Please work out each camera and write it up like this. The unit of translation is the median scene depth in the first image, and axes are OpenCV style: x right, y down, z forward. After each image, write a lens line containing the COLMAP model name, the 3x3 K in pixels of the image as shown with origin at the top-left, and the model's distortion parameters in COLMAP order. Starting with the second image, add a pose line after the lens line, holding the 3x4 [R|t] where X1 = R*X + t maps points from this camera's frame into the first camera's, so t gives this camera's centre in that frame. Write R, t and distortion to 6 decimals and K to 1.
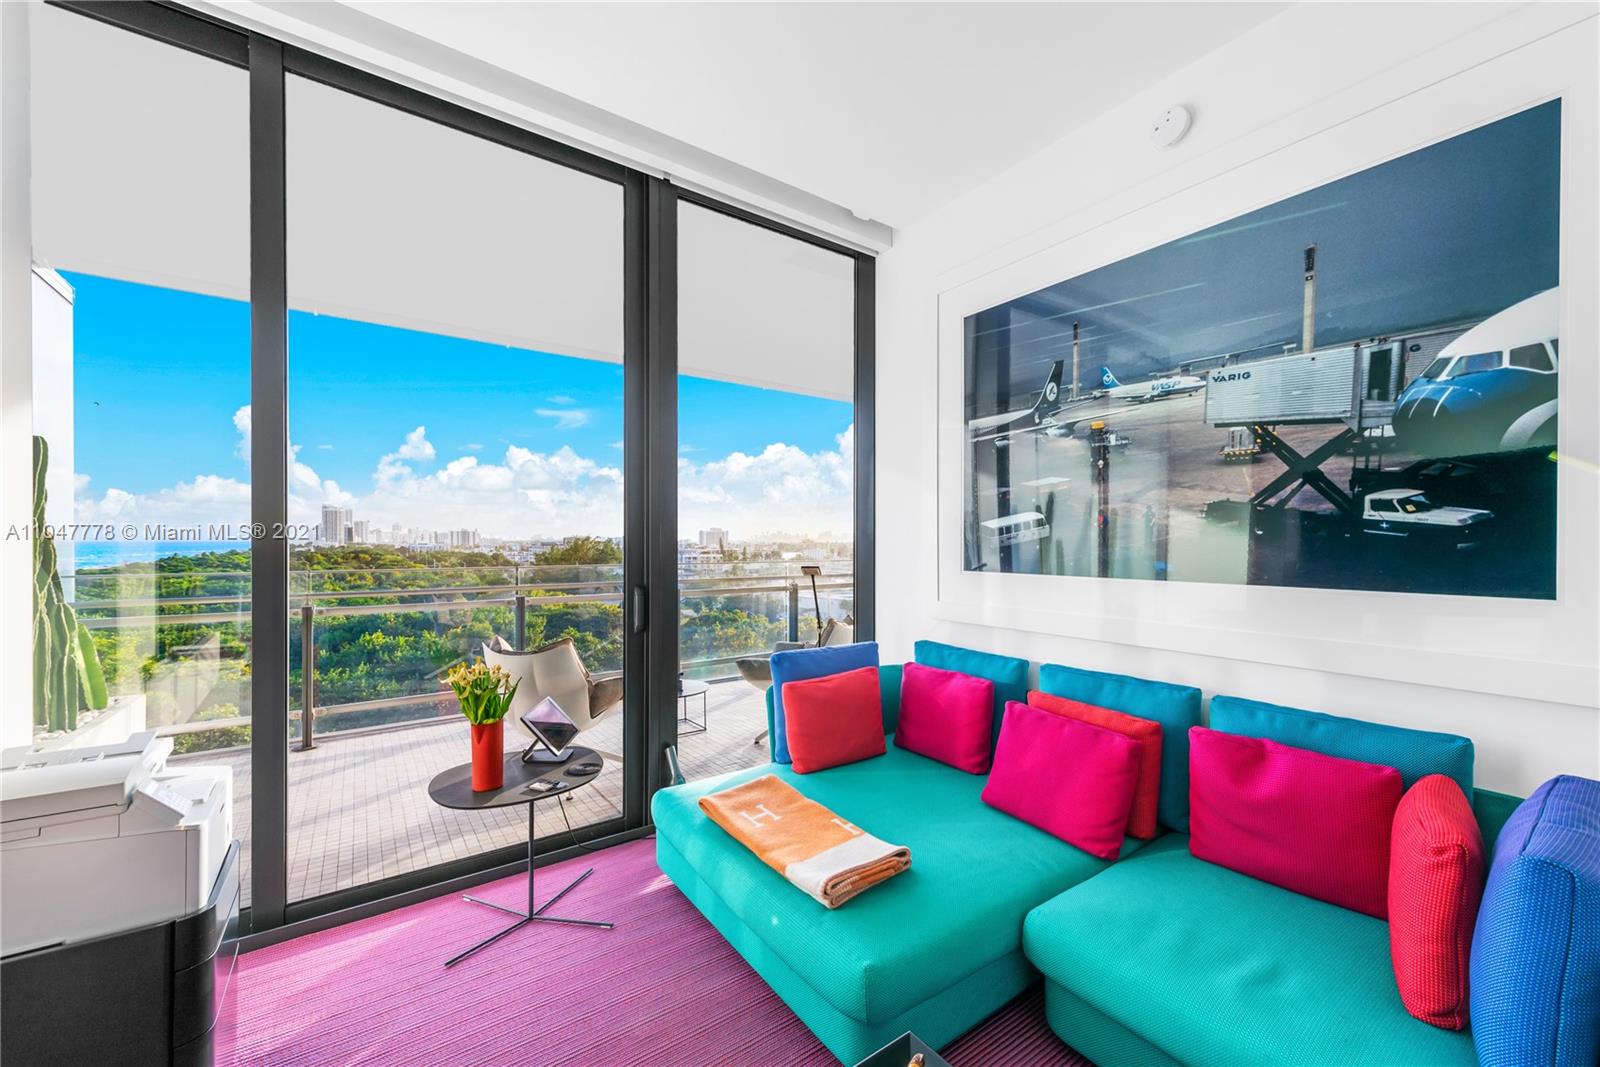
lens RADIAL K [[629.6, 0, 806.6], [0, 629.6, 546.4], [0, 0, 1]] dist [0.007207, 0.000085]
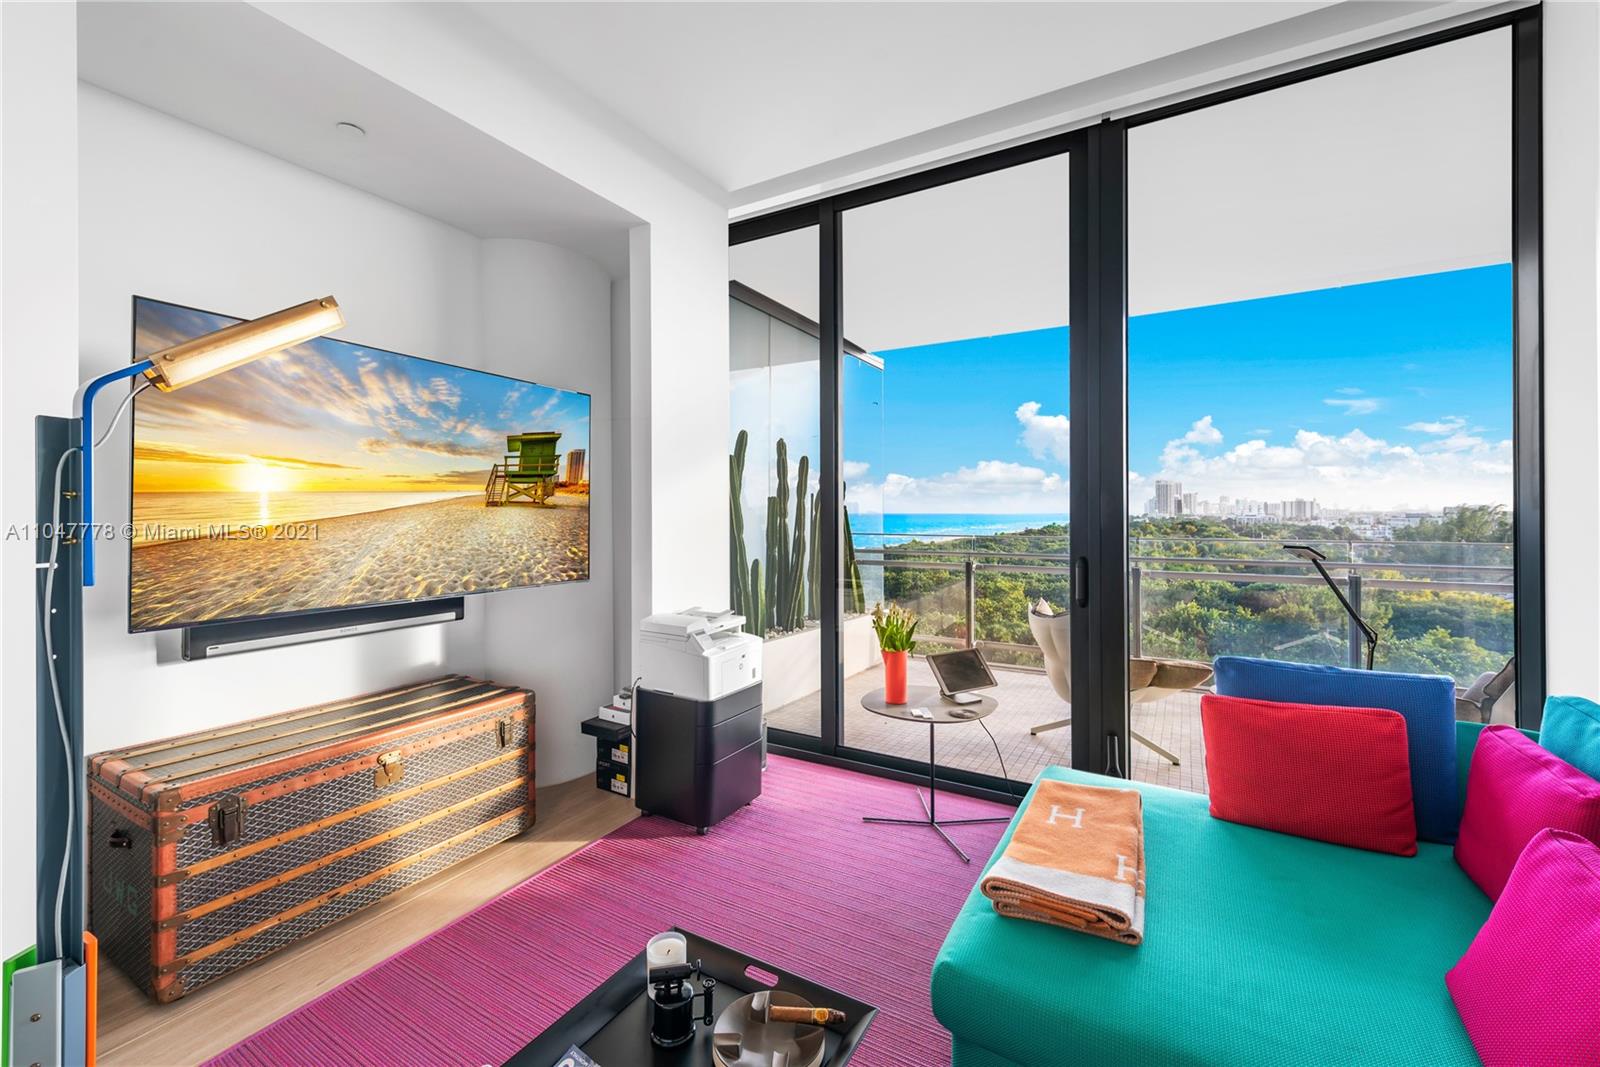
lens RADIAL K [[644.0, 0, 808.8], [0, 644.0, 516.0], [0, 0, 1]] dist [0.001266, -0.000051]
pose [[0.410348, 0.001592, -0.911928, 0.463124], [-0.004462, 0.999990, -0.000262, 0.000829], [0.911918, 0.004176, 0.410351, 0.217714]]
